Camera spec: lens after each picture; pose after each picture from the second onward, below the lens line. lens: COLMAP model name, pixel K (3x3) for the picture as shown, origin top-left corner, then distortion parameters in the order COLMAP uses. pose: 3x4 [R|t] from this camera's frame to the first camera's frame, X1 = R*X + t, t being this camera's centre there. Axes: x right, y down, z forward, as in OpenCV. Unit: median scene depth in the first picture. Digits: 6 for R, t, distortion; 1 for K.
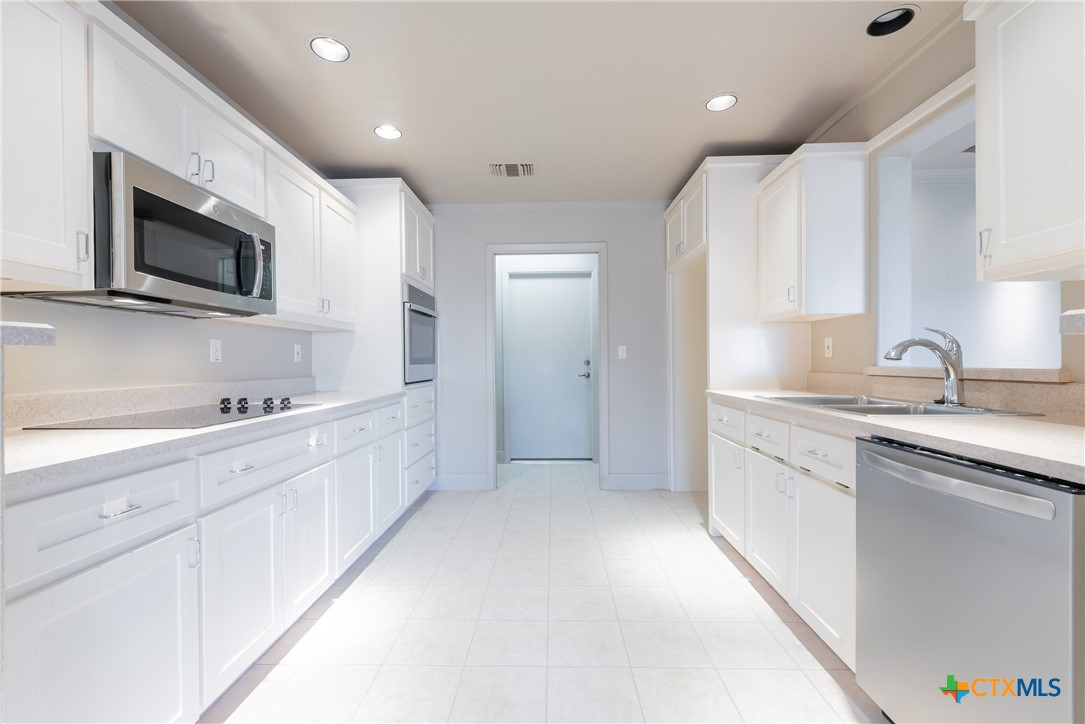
lens RADIAL K [[470.6, 0, 542.5], [0, 470.6, 362.0], [0, 0, 1]] dist [0.004050, 0.000081]
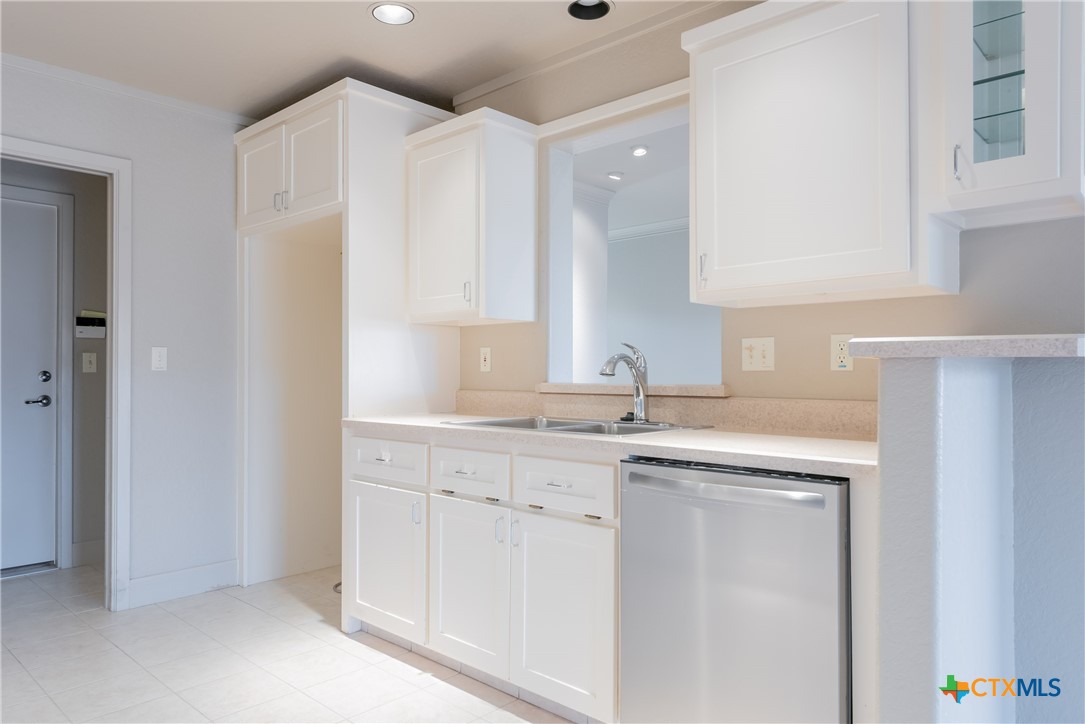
lens RADIAL K [[722.9, 0, 542.5], [0, 722.9, 362.0], [0, 0, 1]] dist [0.032538, -0.032104]
pose [[0.658403, 0.020911, 0.752375, -0.353481], [-0.005315, 0.999718, -0.023135, 0.001686], [-0.752647, 0.011233, 0.658329, 0.135708]]
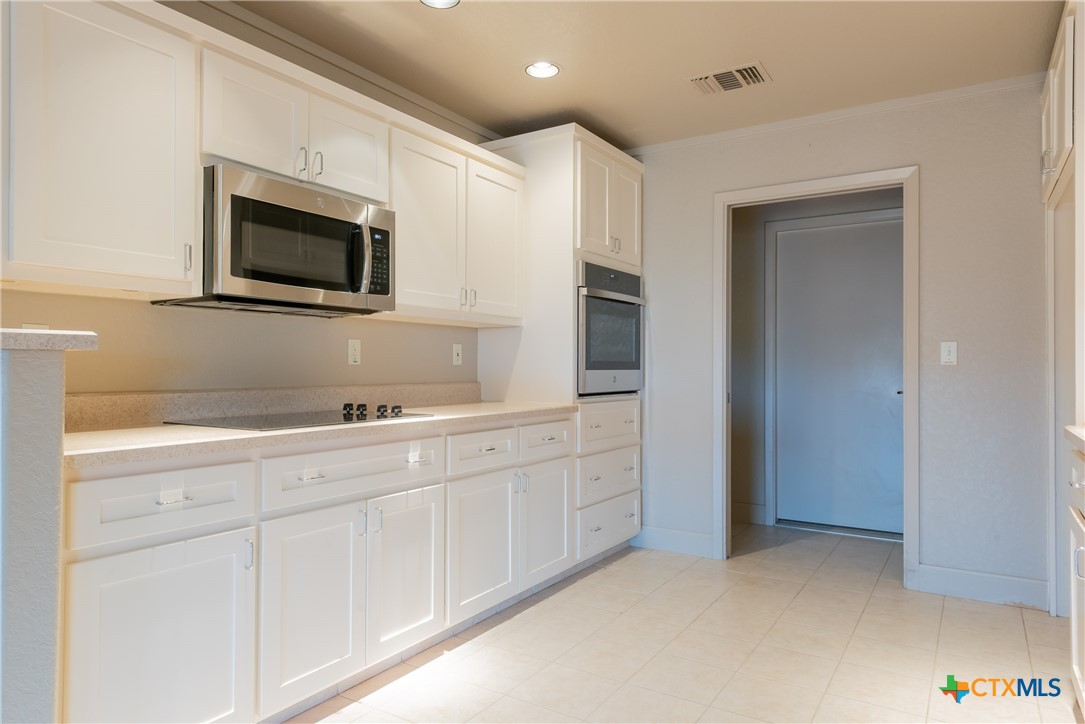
lens RADIAL K [[695.7, 0, 539.0], [0, 695.7, 357.7], [0, 0, 1]] dist [0.024544, -0.001658]
pose [[0.856401, 0.003970, -0.516296, 0.346976], [-0.010487, 0.999898, -0.009706, -0.003503], [0.516205, 0.013727, 0.856355, 0.024920]]
